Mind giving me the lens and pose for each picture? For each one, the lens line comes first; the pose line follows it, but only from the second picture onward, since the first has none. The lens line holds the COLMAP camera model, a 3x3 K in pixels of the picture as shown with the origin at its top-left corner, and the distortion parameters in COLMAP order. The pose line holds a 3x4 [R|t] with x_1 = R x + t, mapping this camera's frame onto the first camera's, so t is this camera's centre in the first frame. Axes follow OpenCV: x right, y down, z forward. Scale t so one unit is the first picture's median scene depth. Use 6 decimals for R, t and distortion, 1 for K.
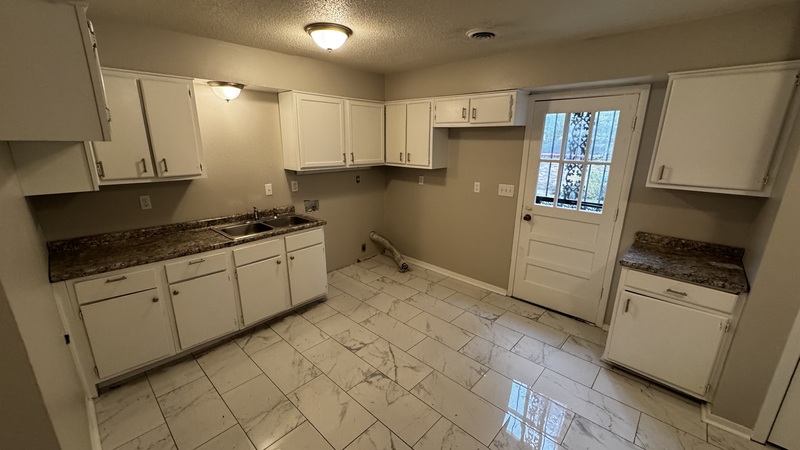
lens RADIAL K [[315.4, 0, 400.0], [0, 315.4, 225.0], [0, 0, 1]] dist [0.000368, 0.000116]
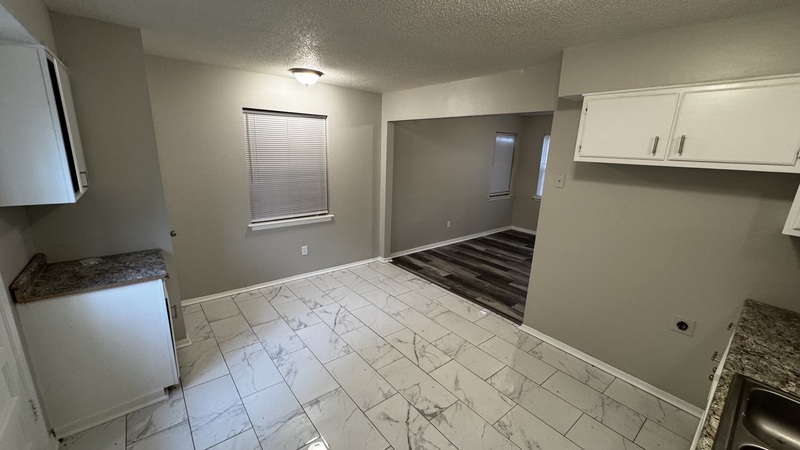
lens RADIAL K [[317.2, 0, 401.0], [0, 317.2, 228.2], [0, 0, 1]] dist [0.021447, -0.013679]
pose [[-0.990207, -0.072582, 0.119254, -0.067094], [-0.004683, 0.871013, 0.491237, -0.465646], [-0.139527, 0.485868, -0.862824, 1.667376]]
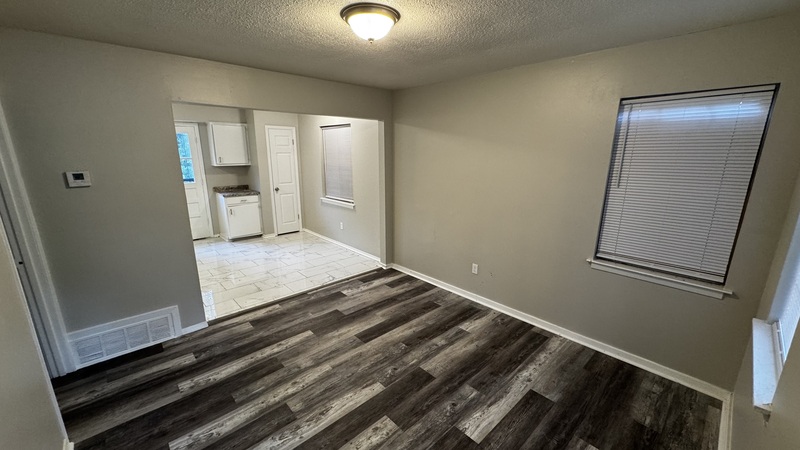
lens RADIAL K [[317.2, 0, 401.0], [0, 317.2, 228.2], [0, 0, 1]] dist [0.021447, -0.013679]
pose [[0.072701, -0.250744, 0.965320, -1.747027], [0.258676, 0.939501, 0.224556, 0.159236], [-0.963224, 0.233379, 0.133165, -0.649818]]
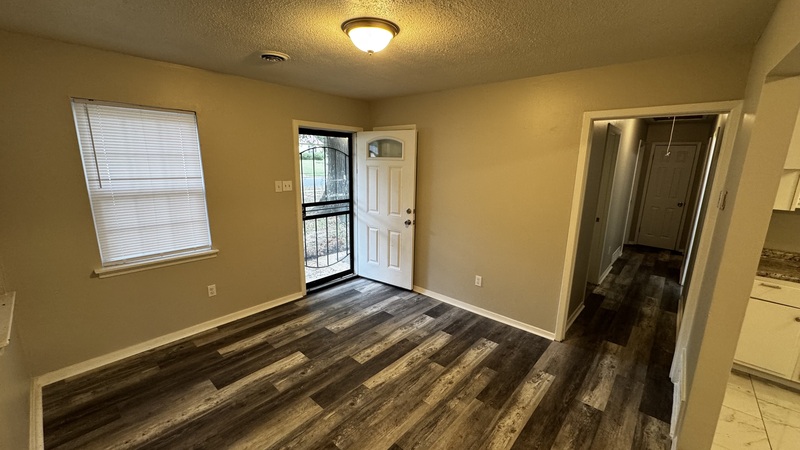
lens RADIAL K [[317.2, 0, 401.0], [0, 317.2, 228.2], [0, 0, 1]] dist [0.021447, -0.013679]
pose [[0.023193, 0.206184, -0.978238, 0.165588], [-0.277379, 0.941412, 0.191846, 0.121281], [0.960480, 0.266894, 0.079025, -0.433898]]
